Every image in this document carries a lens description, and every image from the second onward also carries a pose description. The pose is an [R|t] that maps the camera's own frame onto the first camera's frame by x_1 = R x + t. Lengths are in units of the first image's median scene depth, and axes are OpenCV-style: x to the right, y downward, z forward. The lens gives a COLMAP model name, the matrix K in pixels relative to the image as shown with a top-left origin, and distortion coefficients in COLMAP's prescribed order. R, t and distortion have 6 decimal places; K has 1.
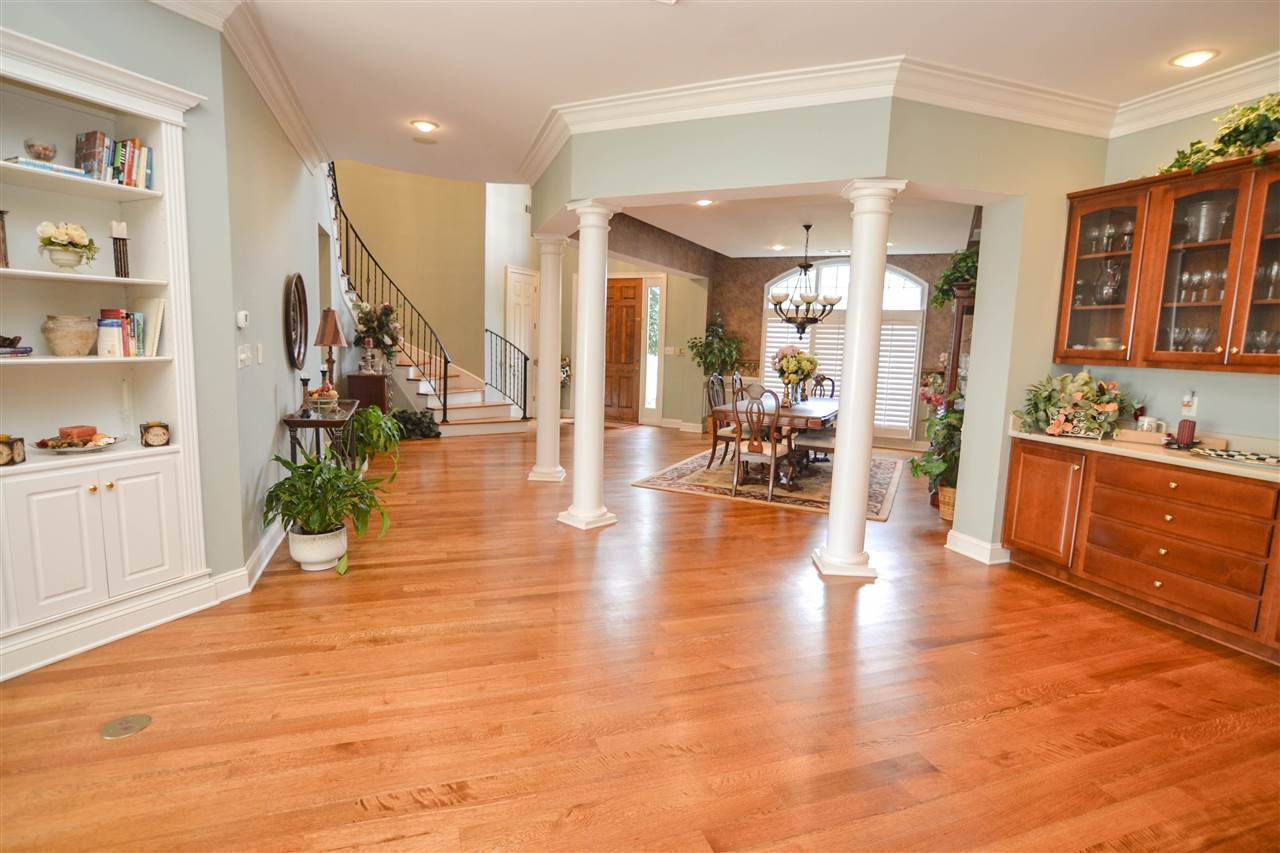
lens RADIAL K [[634.6, 0, 640.0], [0, 634.6, 426.5], [0, 0, 1]] dist [-0.016664, 0.001882]
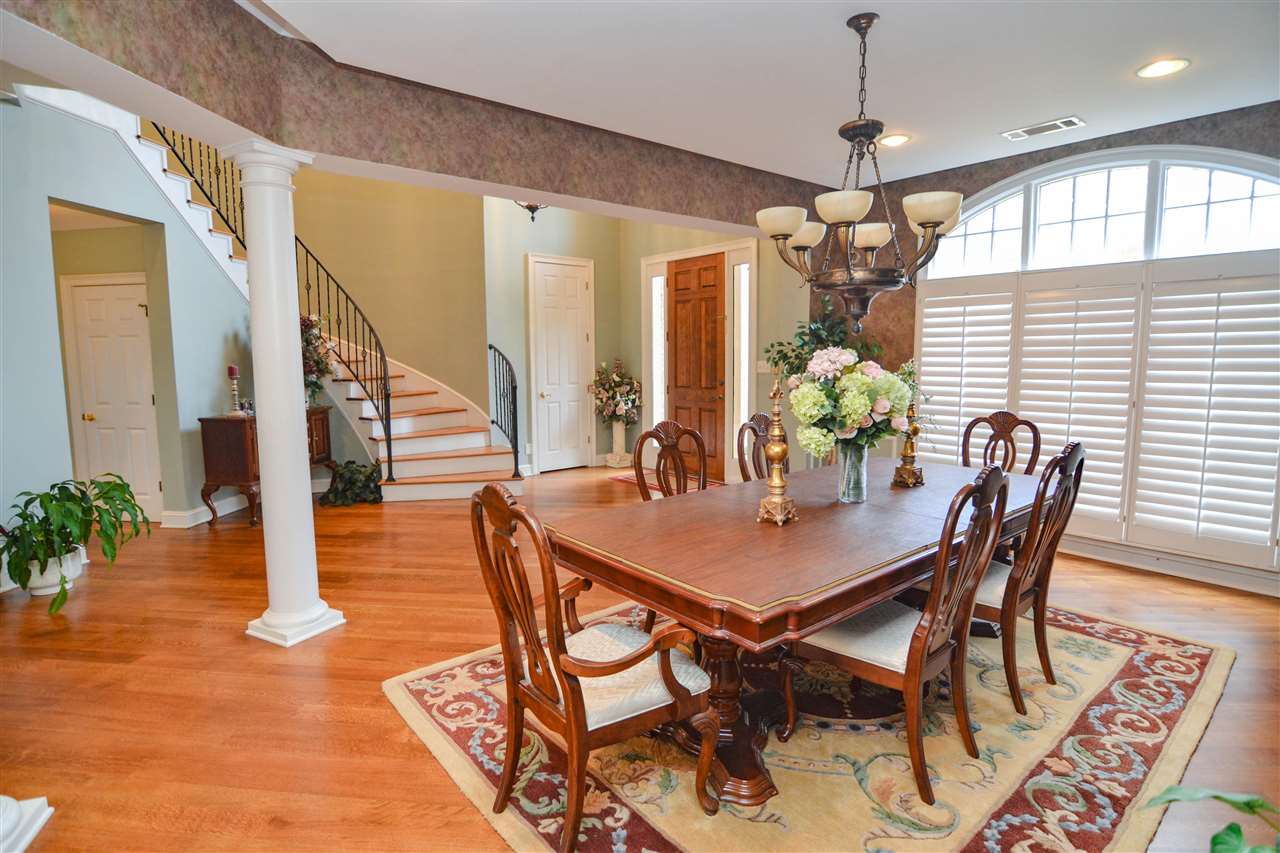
lens RADIAL K [[641.6, 0, 635.8], [0, 641.6, 425.3], [0, 0, 1]] dist [-0.023552, -0.002392]
pose [[0.904338, 0.008411, -0.426735, 0.206598], [-0.020313, 0.999521, -0.023347, -0.050011], [0.426334, 0.029782, 0.904075, 0.423597]]
